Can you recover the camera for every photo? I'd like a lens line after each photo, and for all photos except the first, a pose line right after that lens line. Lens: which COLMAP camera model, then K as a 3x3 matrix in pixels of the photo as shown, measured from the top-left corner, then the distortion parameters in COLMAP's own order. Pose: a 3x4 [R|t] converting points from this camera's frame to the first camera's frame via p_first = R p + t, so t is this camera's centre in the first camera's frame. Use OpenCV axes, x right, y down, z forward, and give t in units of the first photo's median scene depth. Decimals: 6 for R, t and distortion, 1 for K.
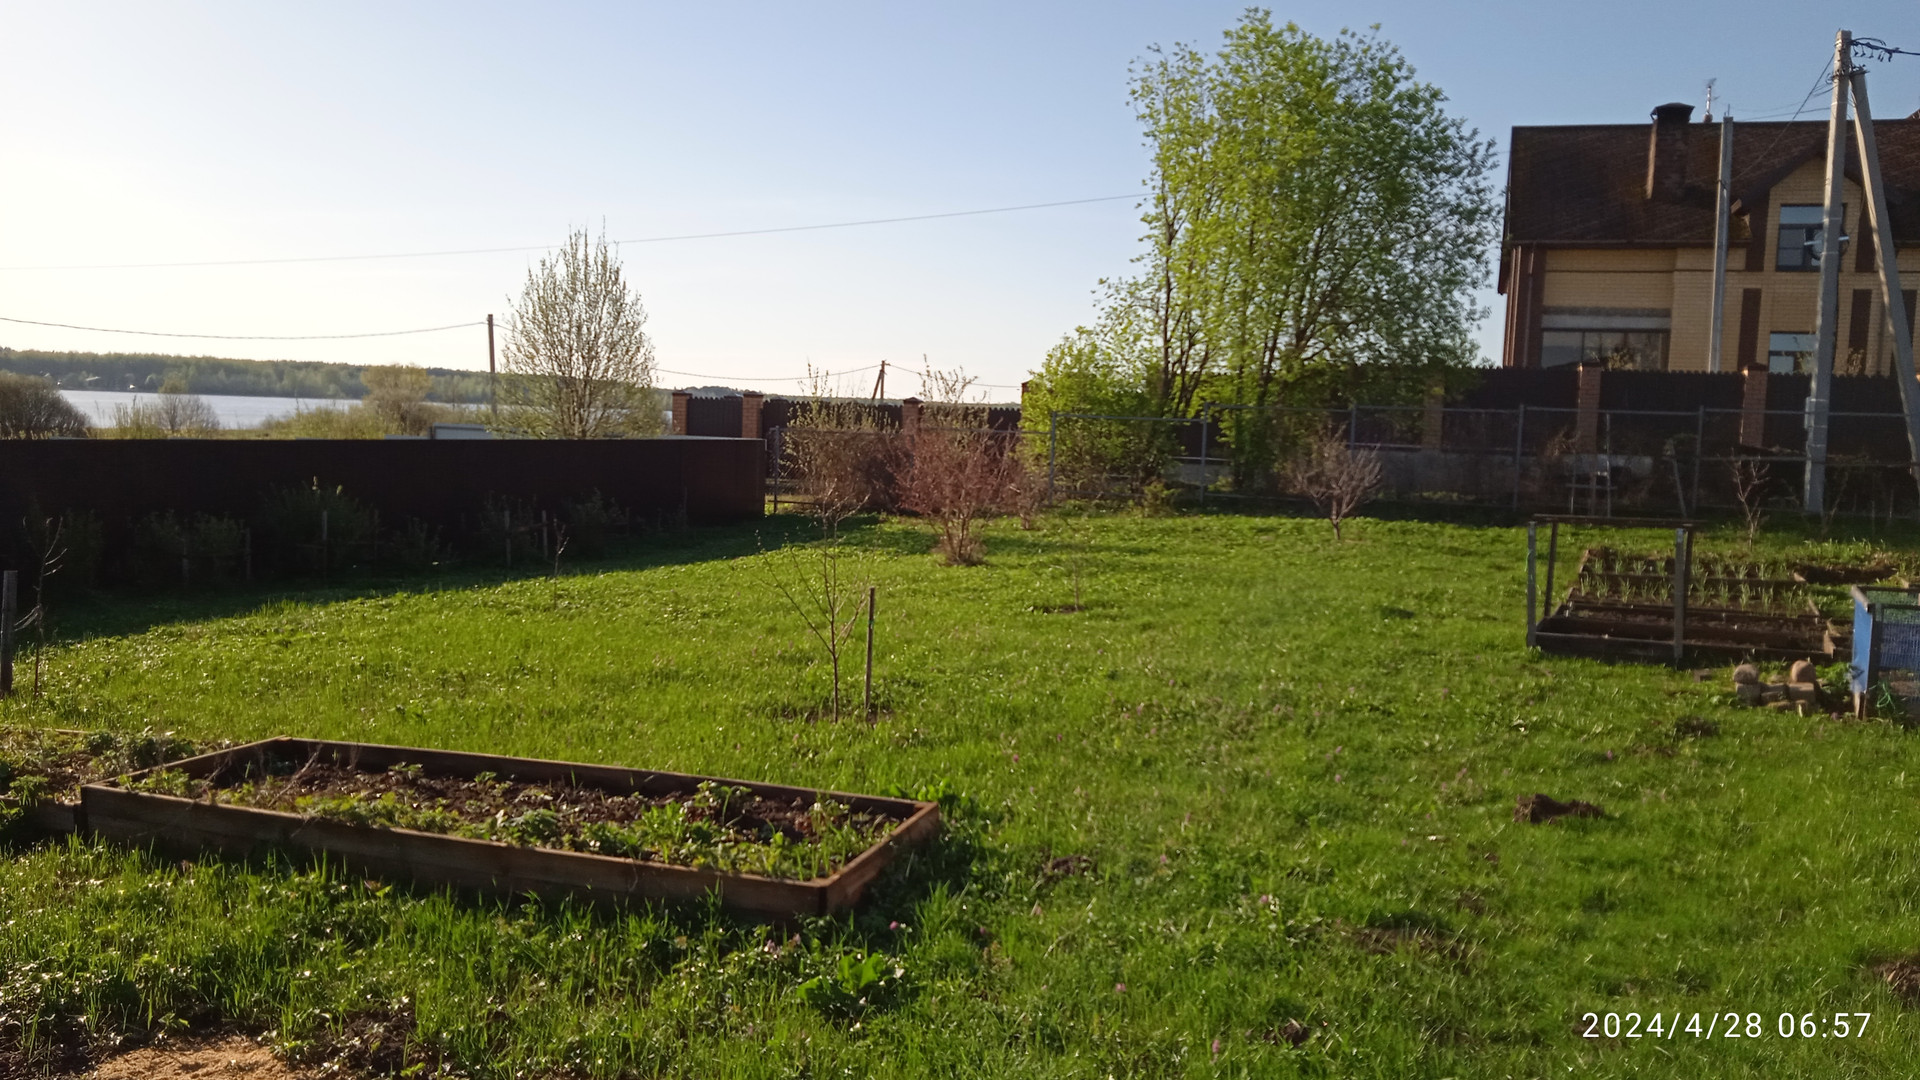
lens RADIAL K [[1510.1, 0, 964.5], [0, 1510.1, 549.6], [0, 0, 1]] dist [0.051676, -0.066237]
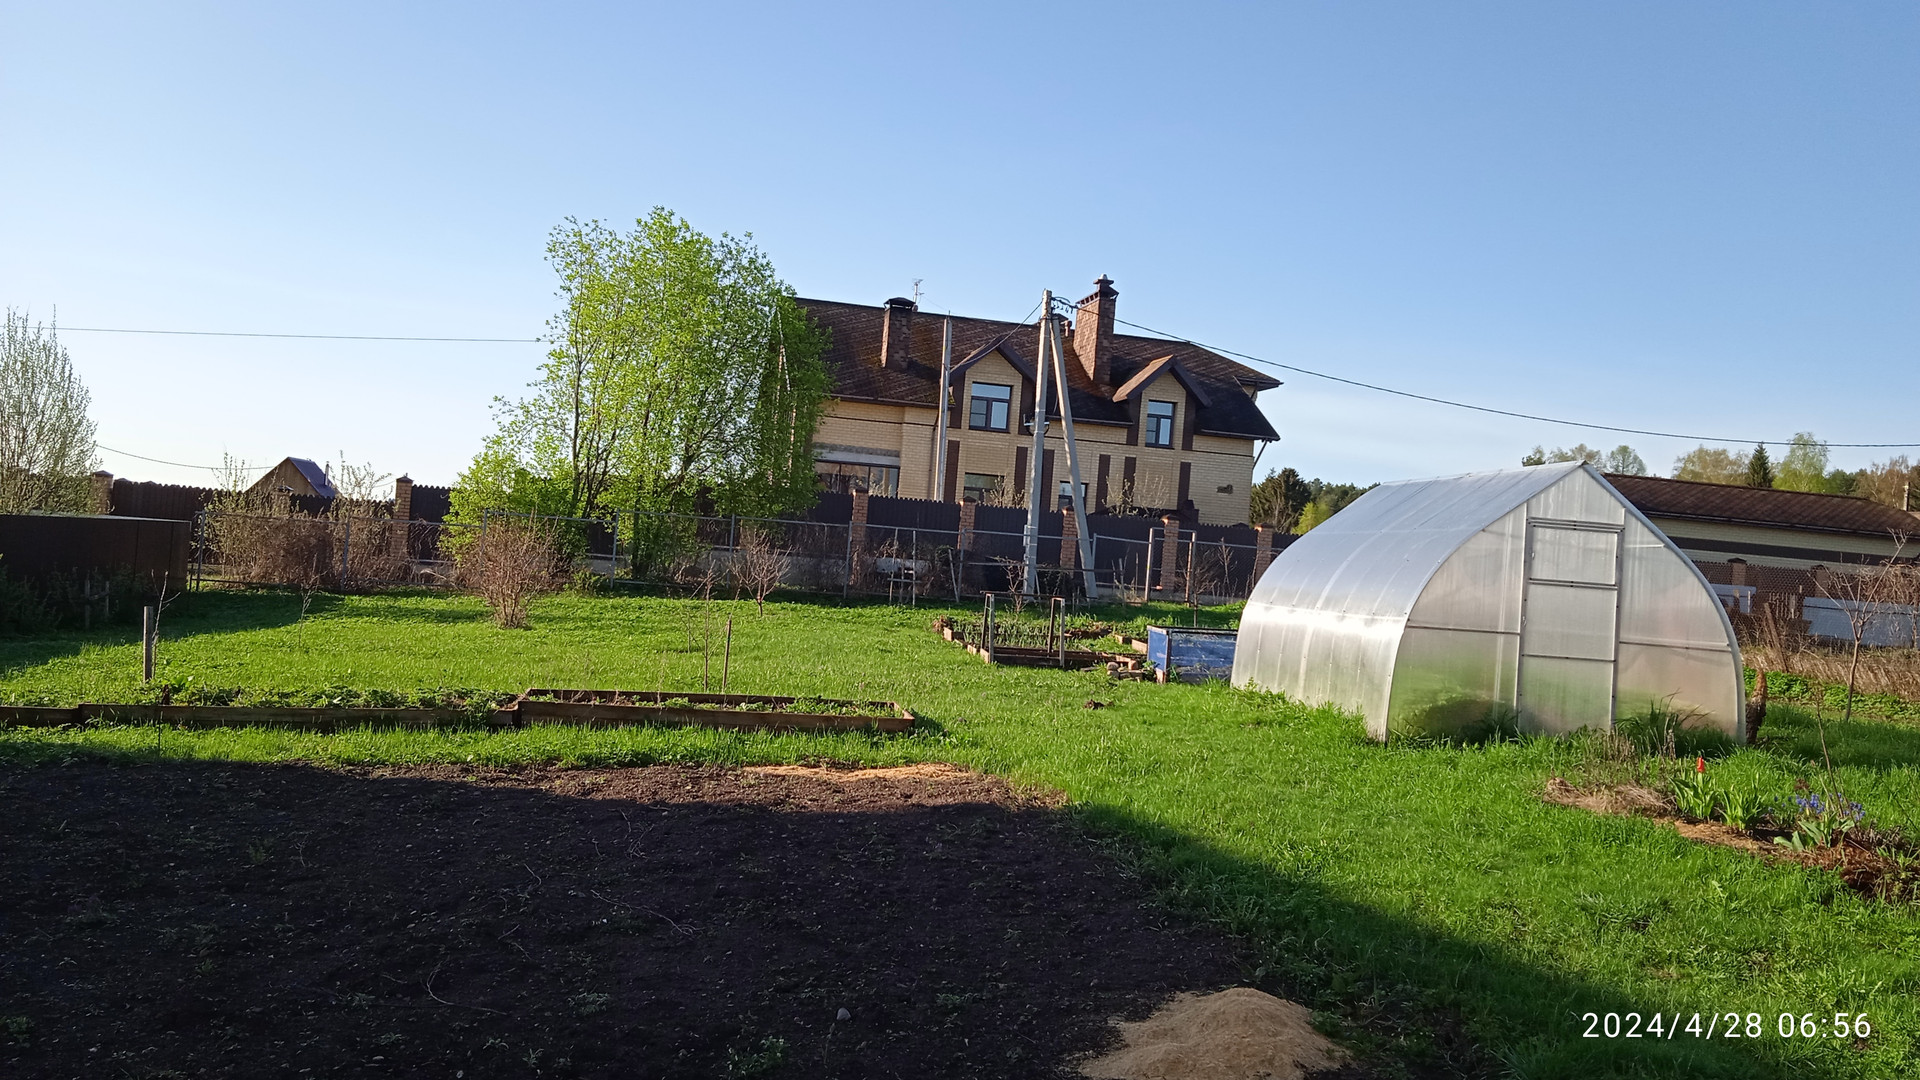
lens RADIAL K [[1510.1, 0, 977.6], [0, 1510.1, 532.0], [0, 0, 1]] dist [0.051676, -0.066237]
pose [[0.852599, 0.038519, 0.521145, -0.217538], [0.001705, 0.997069, -0.076484, 0.017269], [-0.522564, 0.066099, 0.850034, -0.198454]]
